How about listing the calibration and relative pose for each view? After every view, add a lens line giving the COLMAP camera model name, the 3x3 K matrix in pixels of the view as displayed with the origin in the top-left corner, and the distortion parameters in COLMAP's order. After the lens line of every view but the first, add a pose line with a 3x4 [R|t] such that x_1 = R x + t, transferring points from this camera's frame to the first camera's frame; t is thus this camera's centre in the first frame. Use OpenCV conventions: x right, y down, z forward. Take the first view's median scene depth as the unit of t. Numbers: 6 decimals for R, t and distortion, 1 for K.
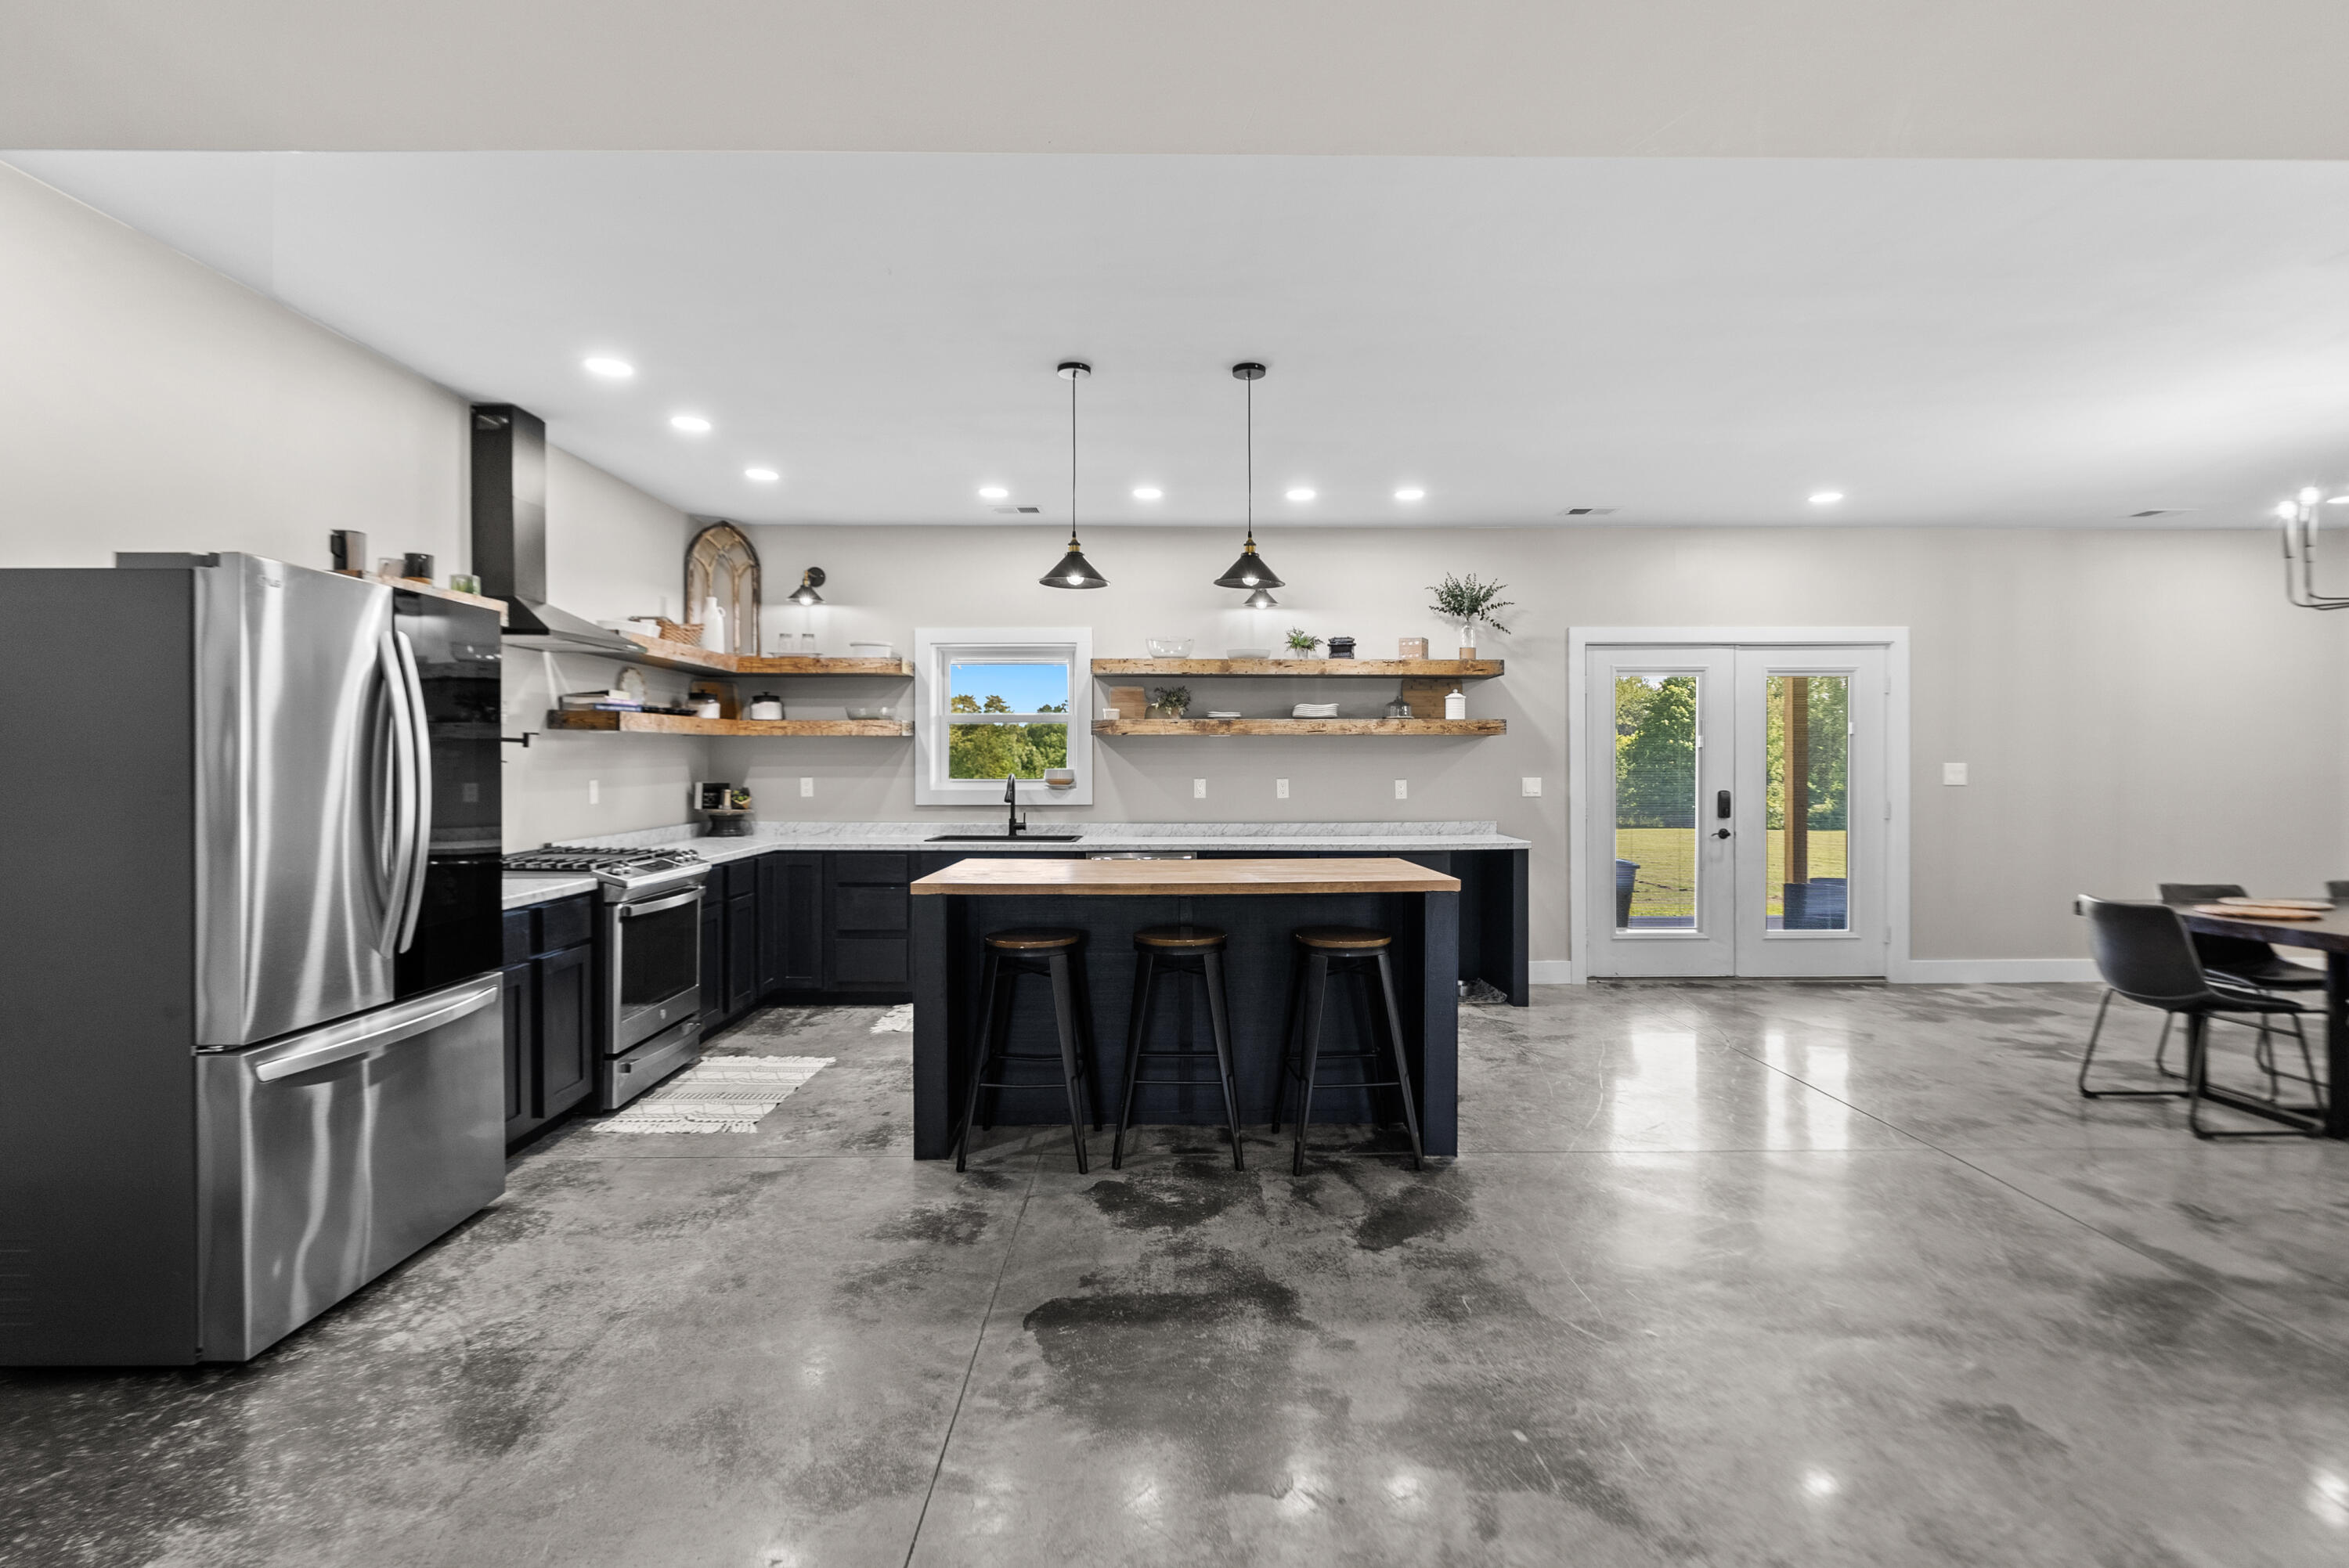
lens RADIAL K [[1084.7, 0, 1164.1], [0, 1084.7, 774.7], [0, 0, 1]] dist [-0.013892, 0.004576]
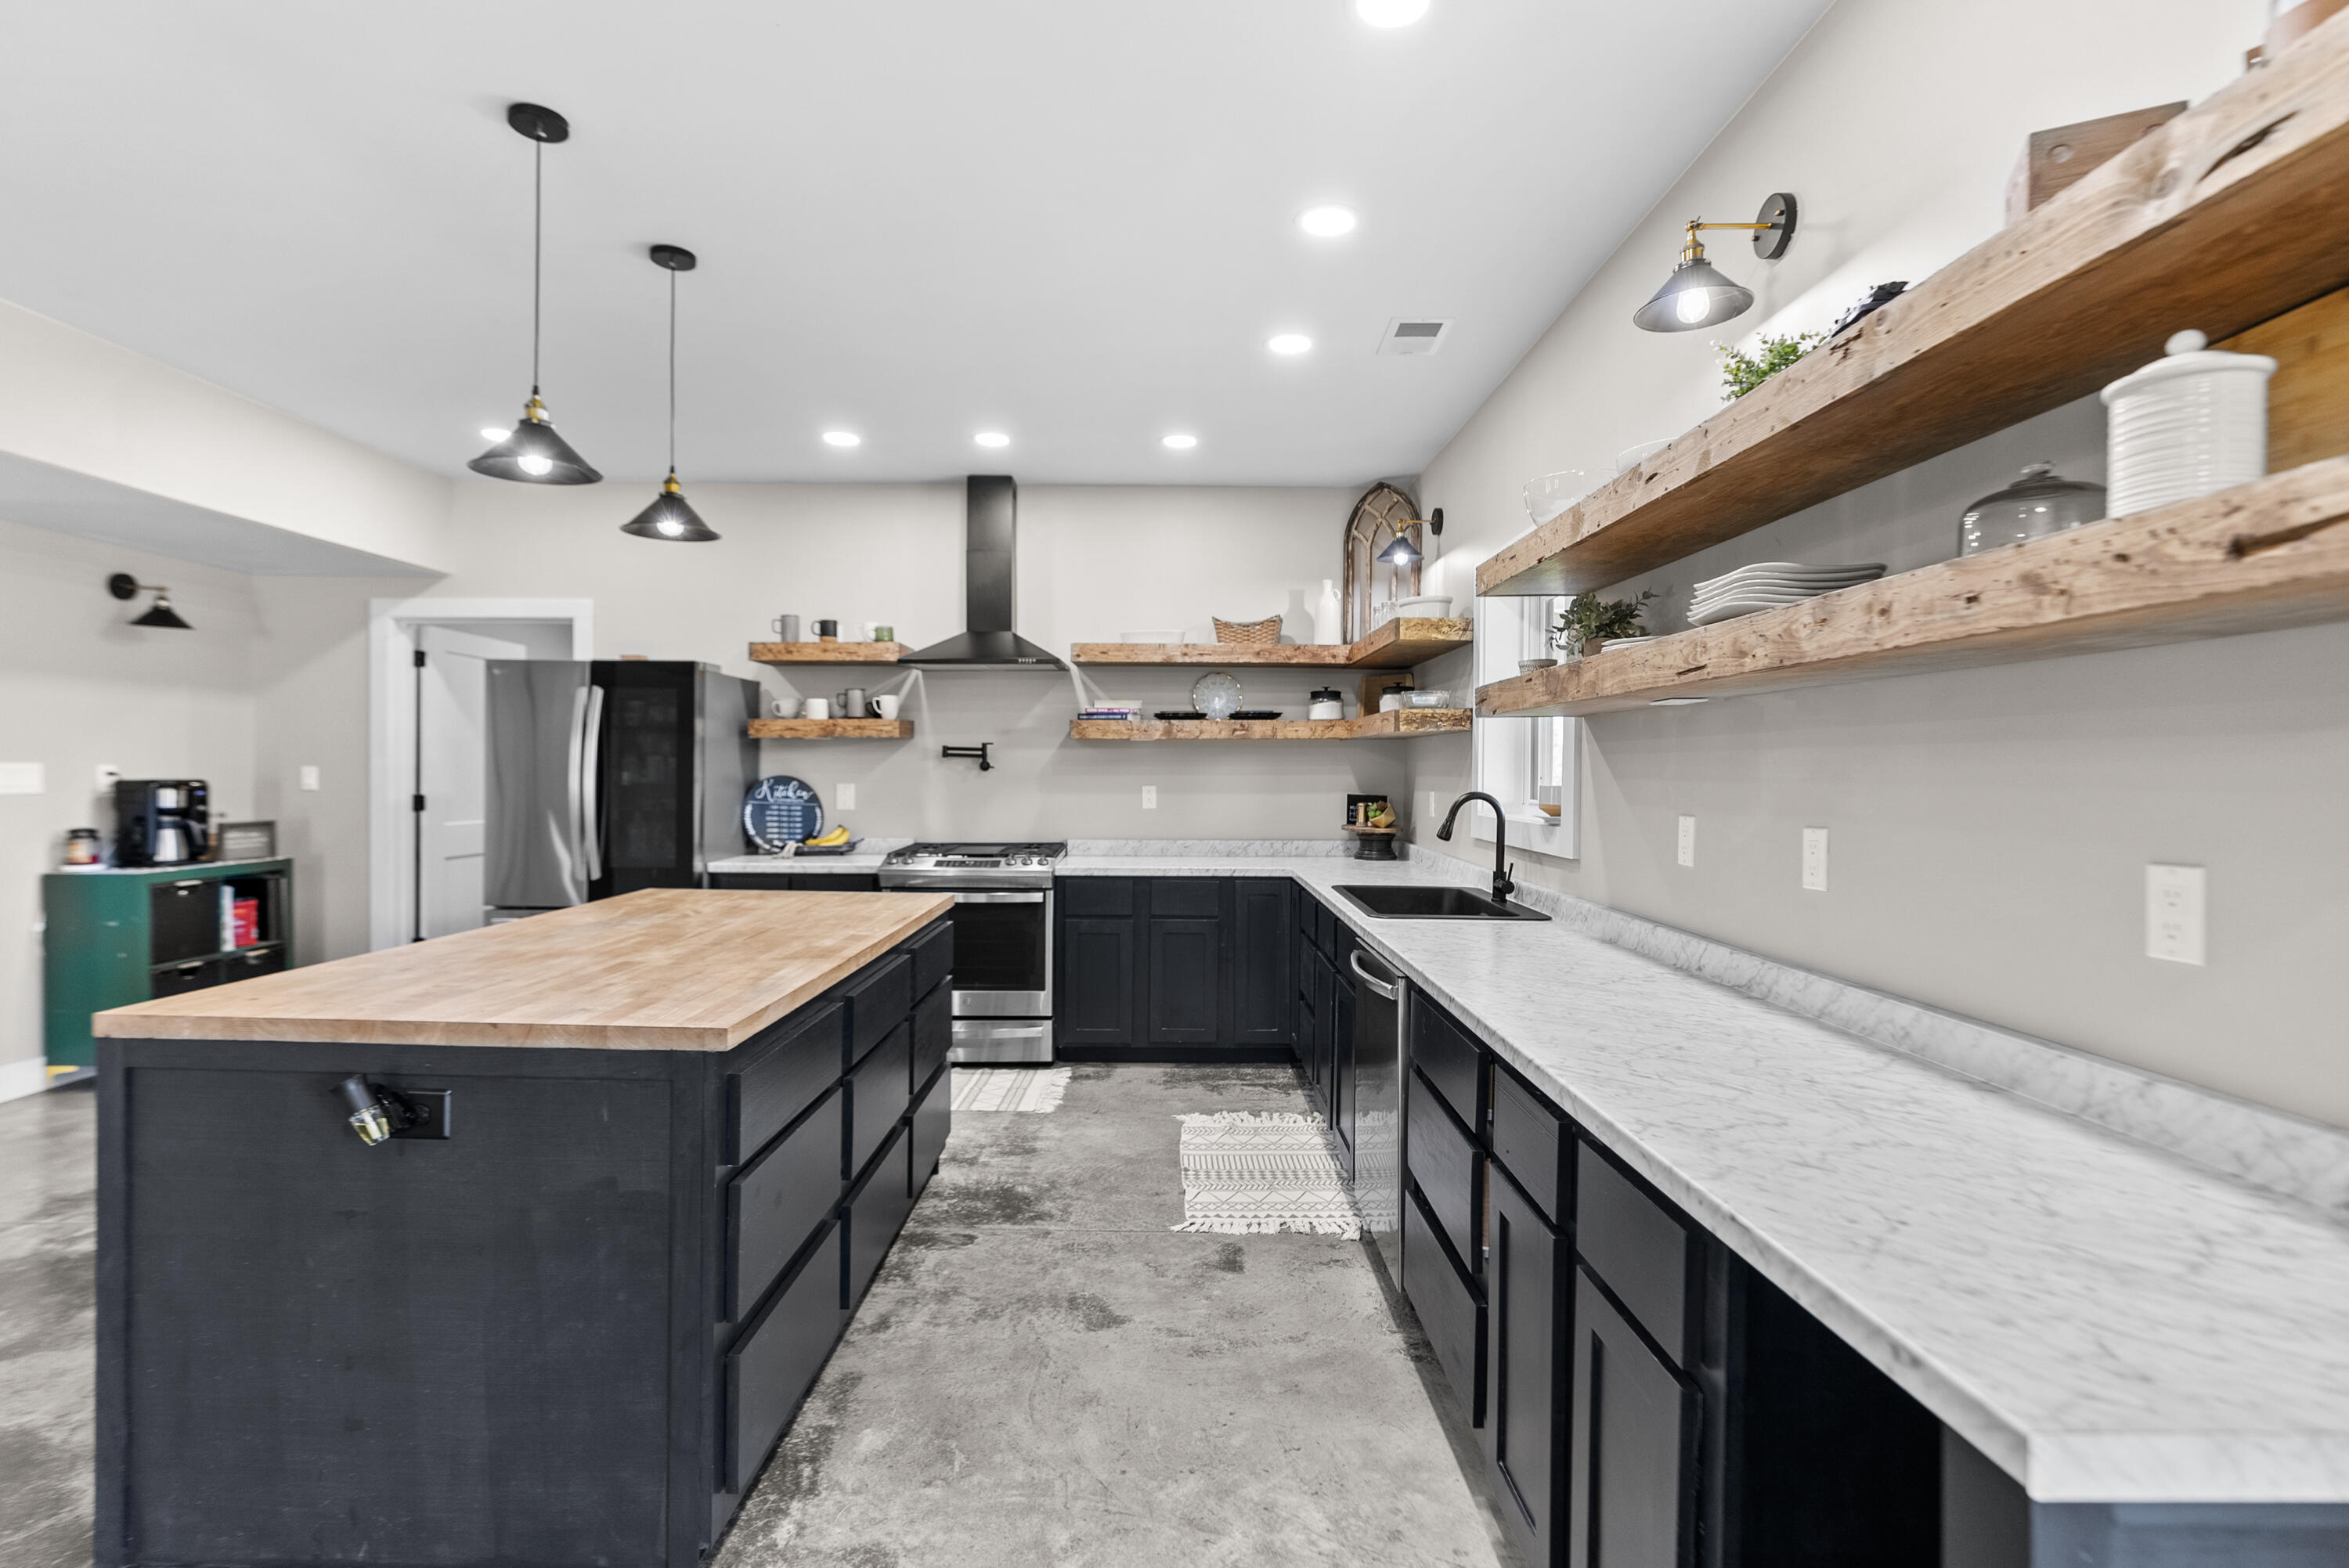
lens RADIAL K [[1073.7, 0, 1181.6], [0, 1073.7, 762.5], [0, 0, 1]] dist [-0.006966, 0.000599]
pose [[0.014541, -0.003019, -0.999890, 0.434834], [-0.021819, 0.999756, -0.003335, -0.010485], [0.999656, 0.021865, 0.014472, 0.855940]]
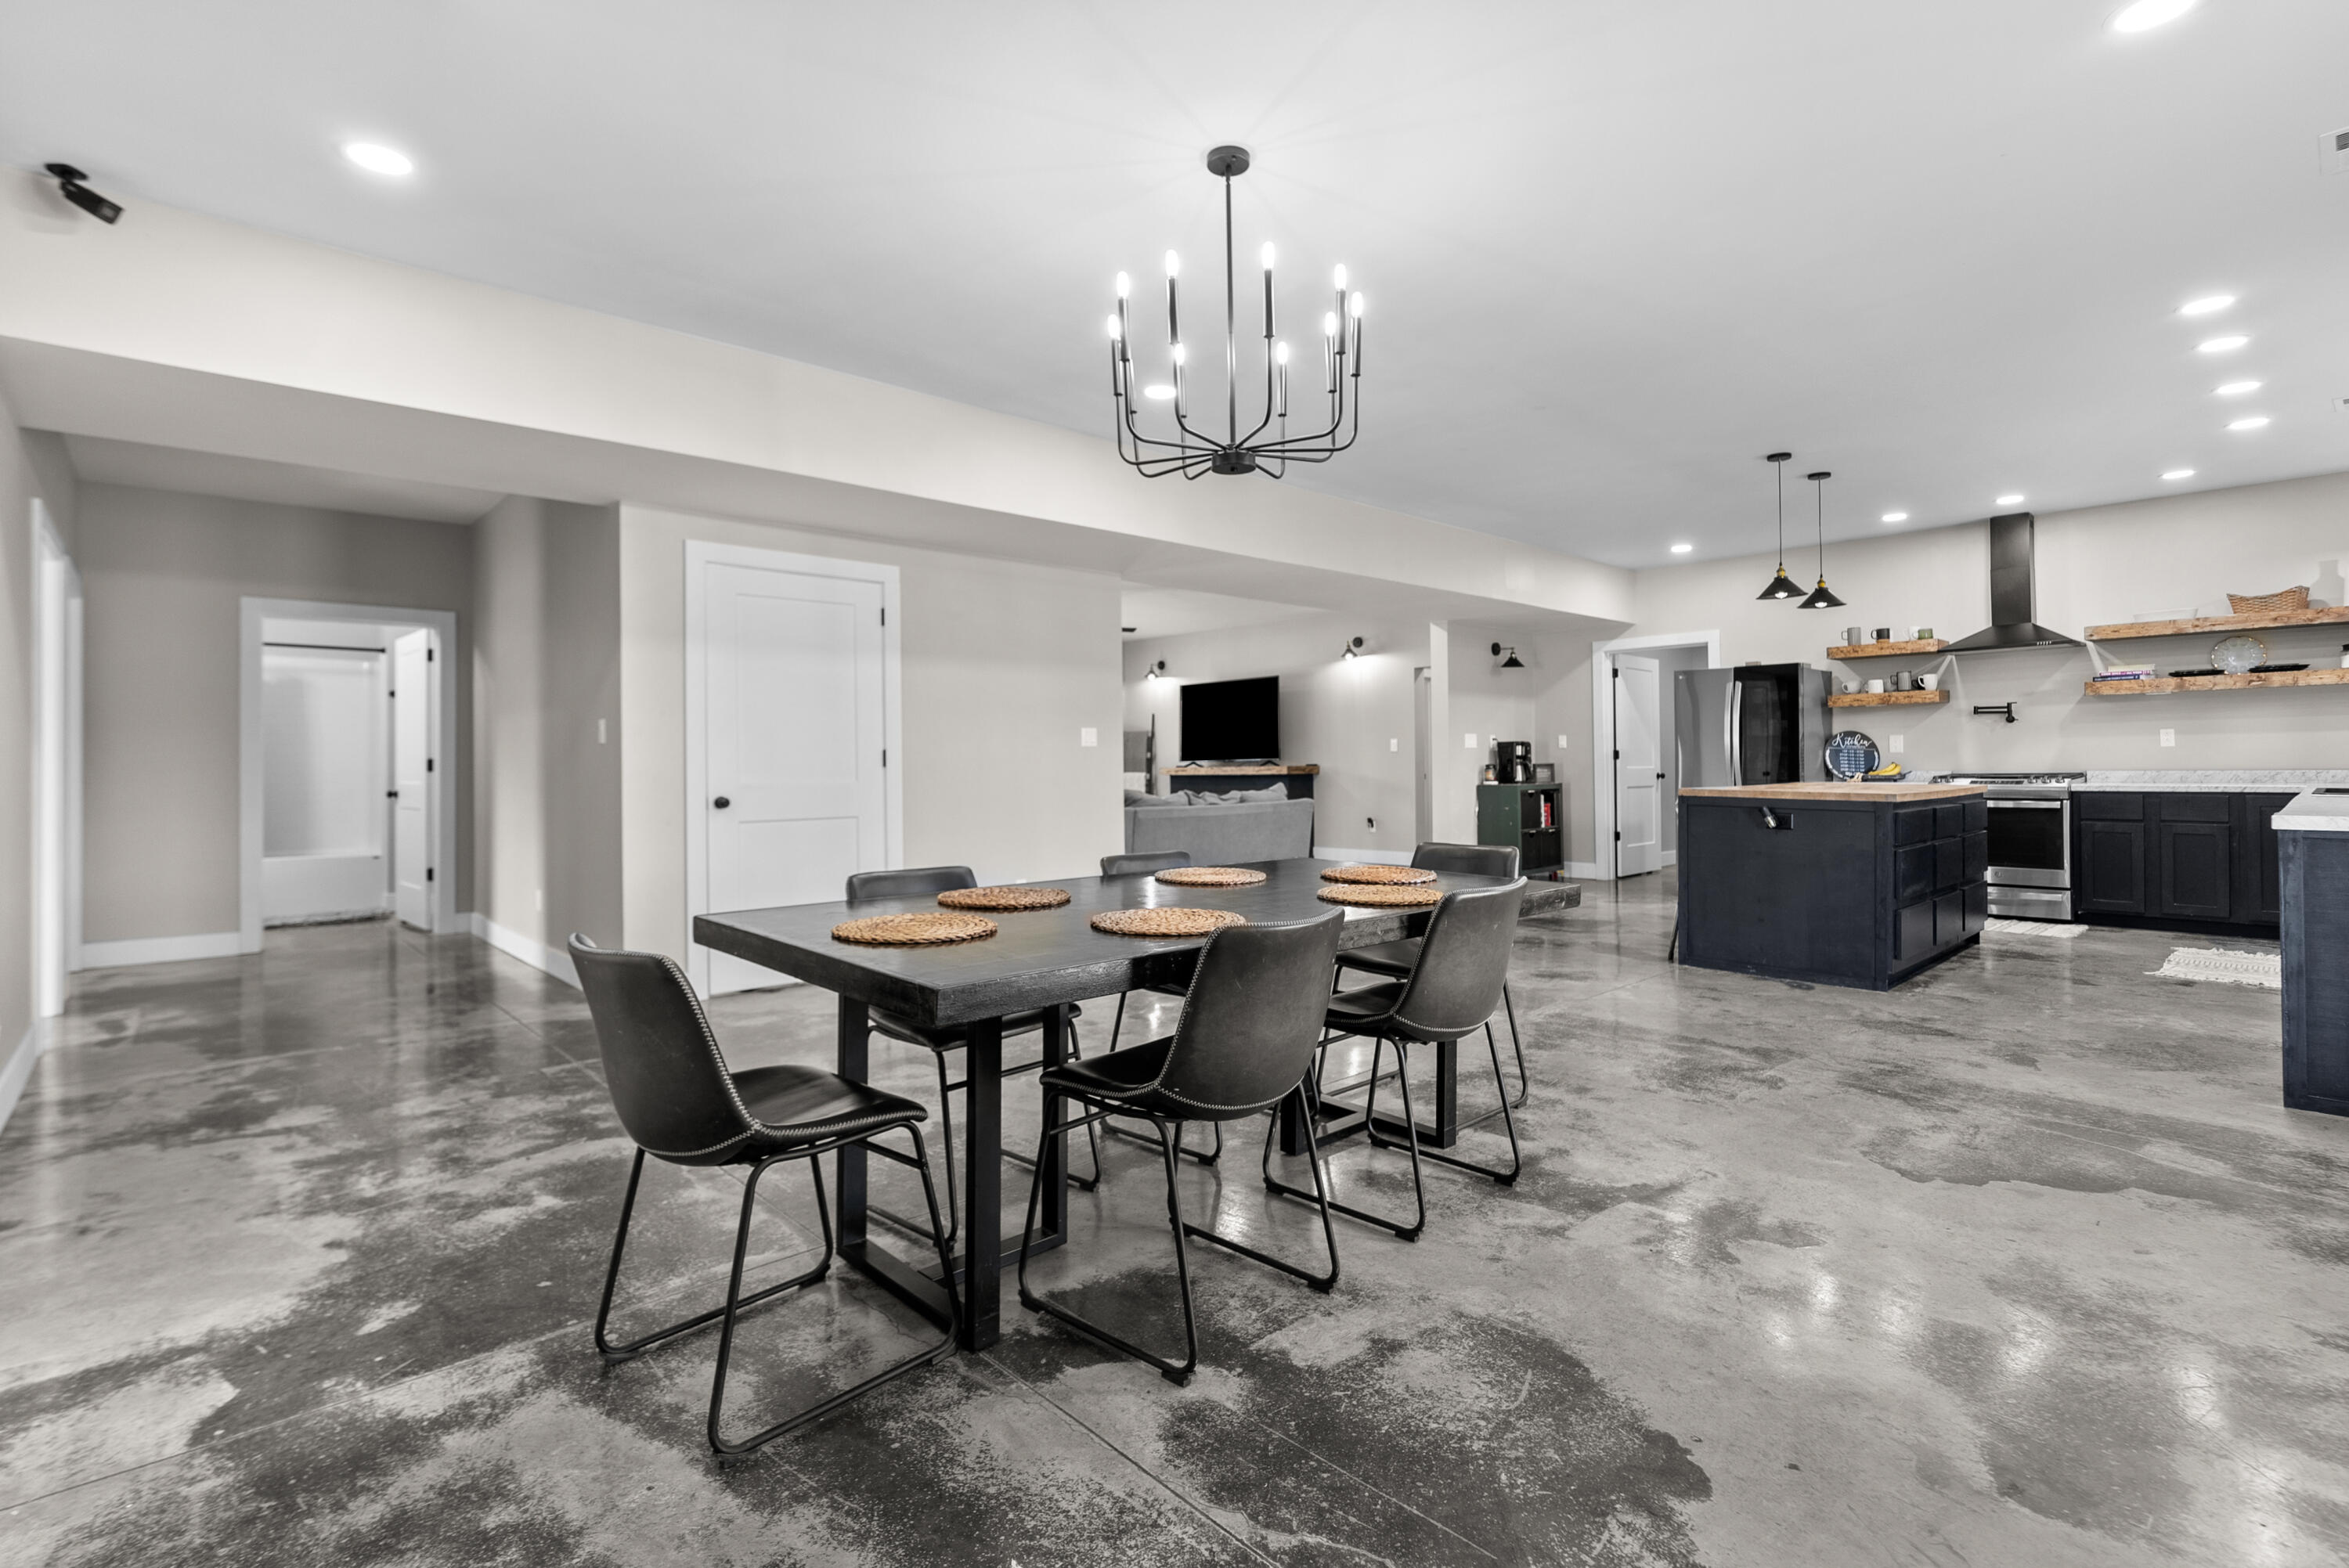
lens RADIAL K [[1073.7, 0, 1181.6], [0, 1073.7, 762.5], [0, 0, 1]] dist [-0.006966, 0.000599]
pose [[-0.739288, 0.011535, -0.673290, 1.128236], [0.003161, 0.999902, 0.013659, 0.024883], [0.673381, 0.007970, -0.739252, 0.983122]]
